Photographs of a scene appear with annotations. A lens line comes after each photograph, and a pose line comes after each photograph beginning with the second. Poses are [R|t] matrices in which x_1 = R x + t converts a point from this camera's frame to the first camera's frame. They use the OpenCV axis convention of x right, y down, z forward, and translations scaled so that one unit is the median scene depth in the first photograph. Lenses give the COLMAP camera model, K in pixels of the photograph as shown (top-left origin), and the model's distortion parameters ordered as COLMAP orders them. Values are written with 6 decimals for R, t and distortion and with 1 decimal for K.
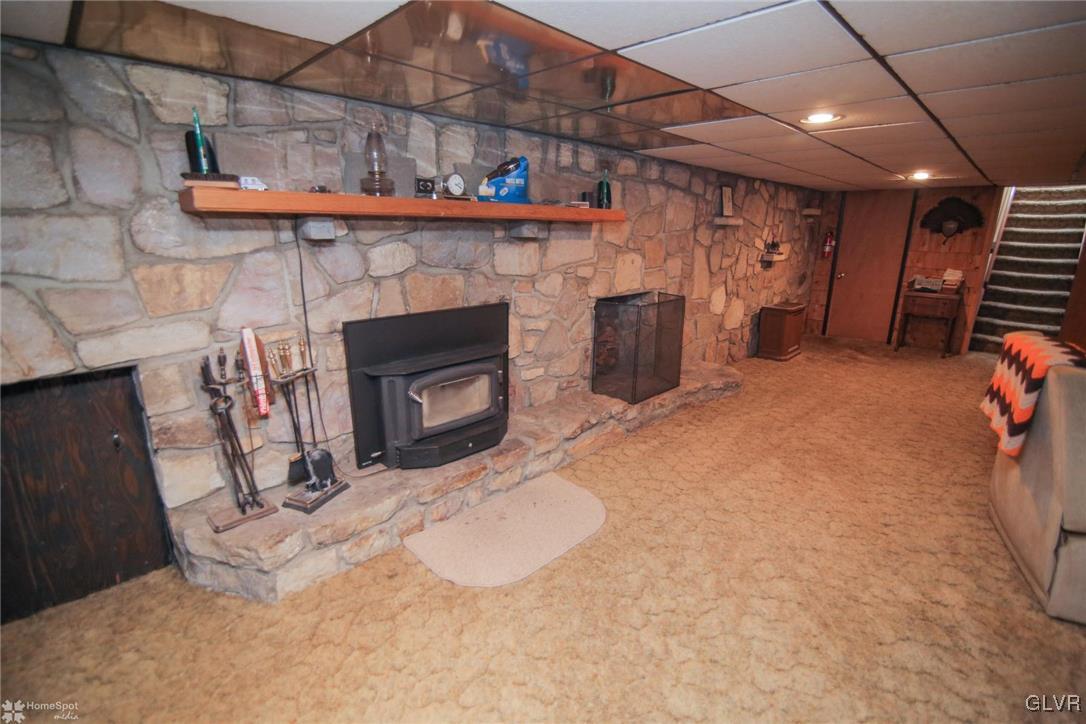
lens RADIAL K [[496.0, 0, 536.6], [0, 496.0, 359.3], [0, 0, 1]] dist [-0.020542, 0.001048]
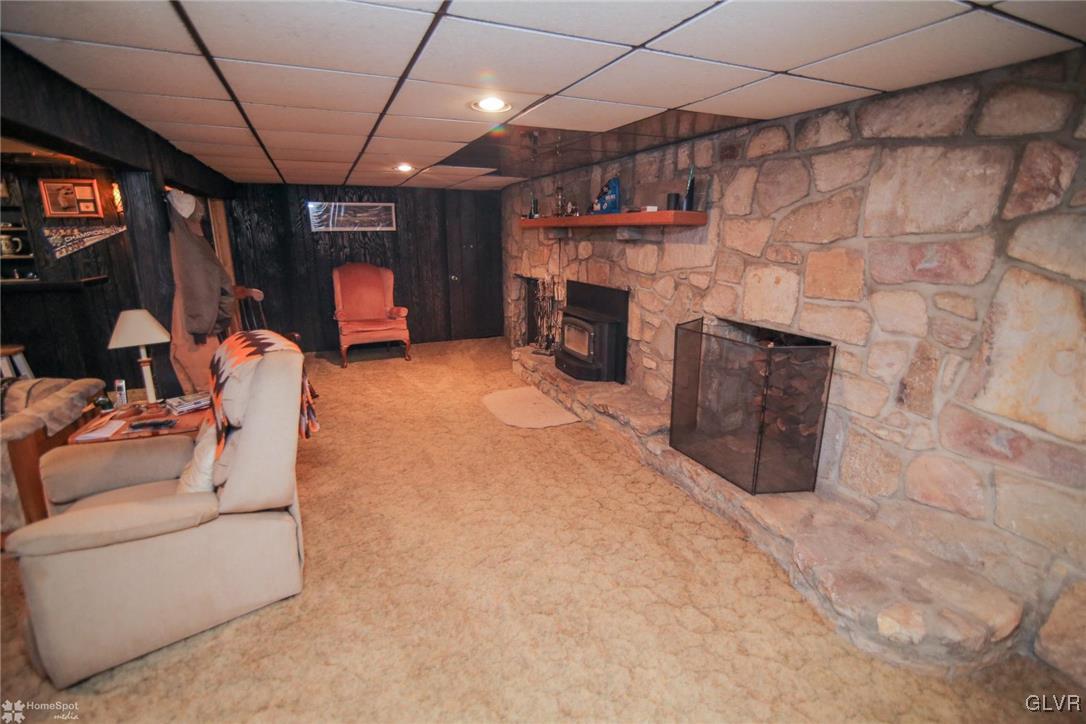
lens RADIAL K [[496.0, 0, 542.9], [0, 496.0, 360.6], [0, 0, 1]] dist [-0.020542, 0.001048]
pose [[-0.350349, 0.228002, -0.908444, 1.139196], [-0.236631, 0.916907, 0.321384, -0.291873], [0.906235, 0.327563, -0.267285, 1.140199]]
